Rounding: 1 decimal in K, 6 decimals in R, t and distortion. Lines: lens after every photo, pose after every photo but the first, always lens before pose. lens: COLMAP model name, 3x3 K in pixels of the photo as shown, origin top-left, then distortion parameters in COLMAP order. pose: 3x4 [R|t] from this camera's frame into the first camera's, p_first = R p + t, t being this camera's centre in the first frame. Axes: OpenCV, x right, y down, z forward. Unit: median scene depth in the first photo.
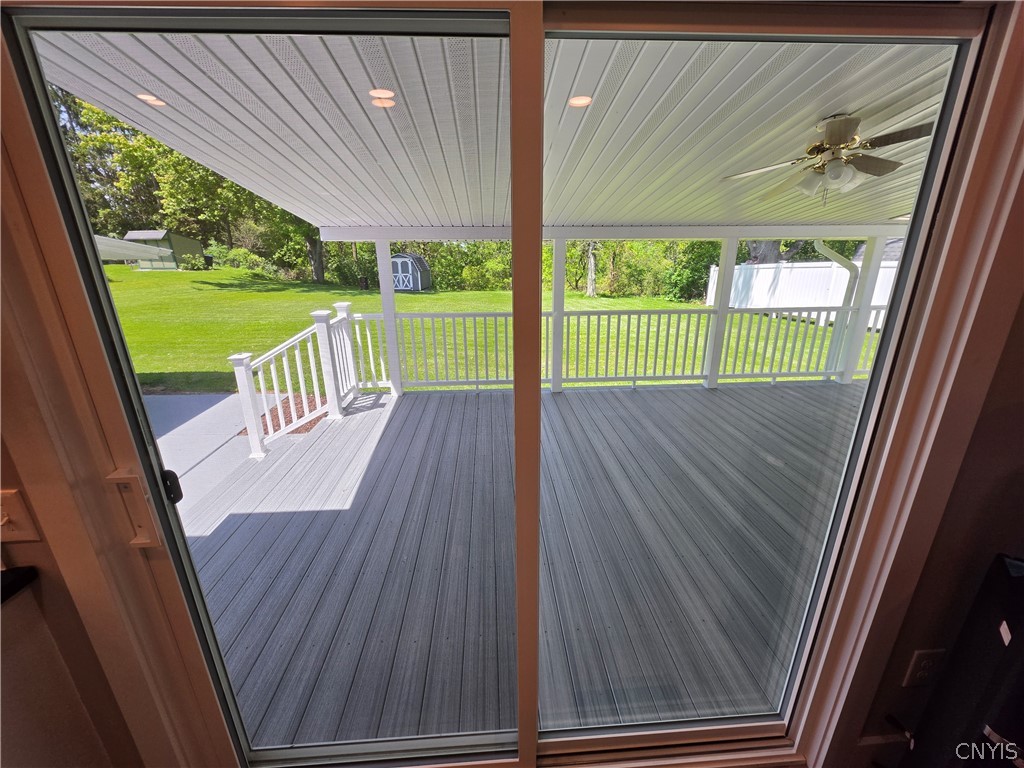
lens RADIAL K [[412.9, 0, 512.9], [0, 412.9, 381.7], [0, 0, 1]] dist [-0.001777, -0.000188]
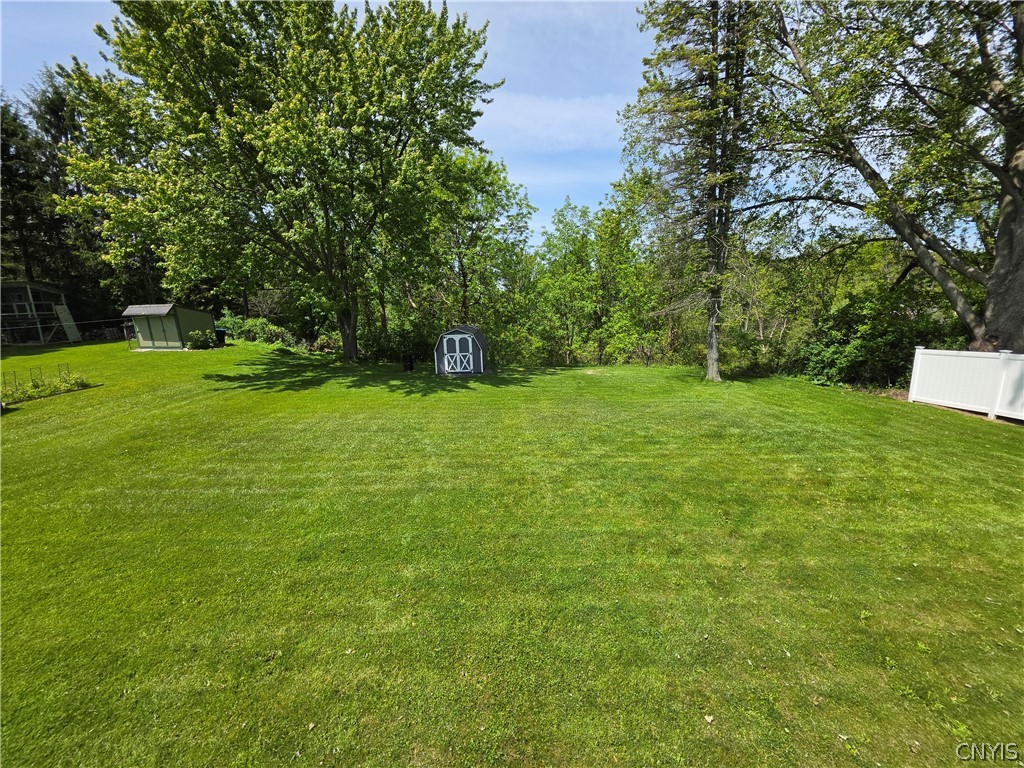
lens RADIAL K [[409.3, 0, 509.7], [0, 409.3, 379.9], [0, 0, 1]] dist [-0.006586, 0.000263]
pose [[0.999661, -0.022921, -0.012326, -0.163544], [0.021553, 0.994597, -0.101547, -0.127341], [0.014587, 0.101247, 0.994754, 0.222759]]
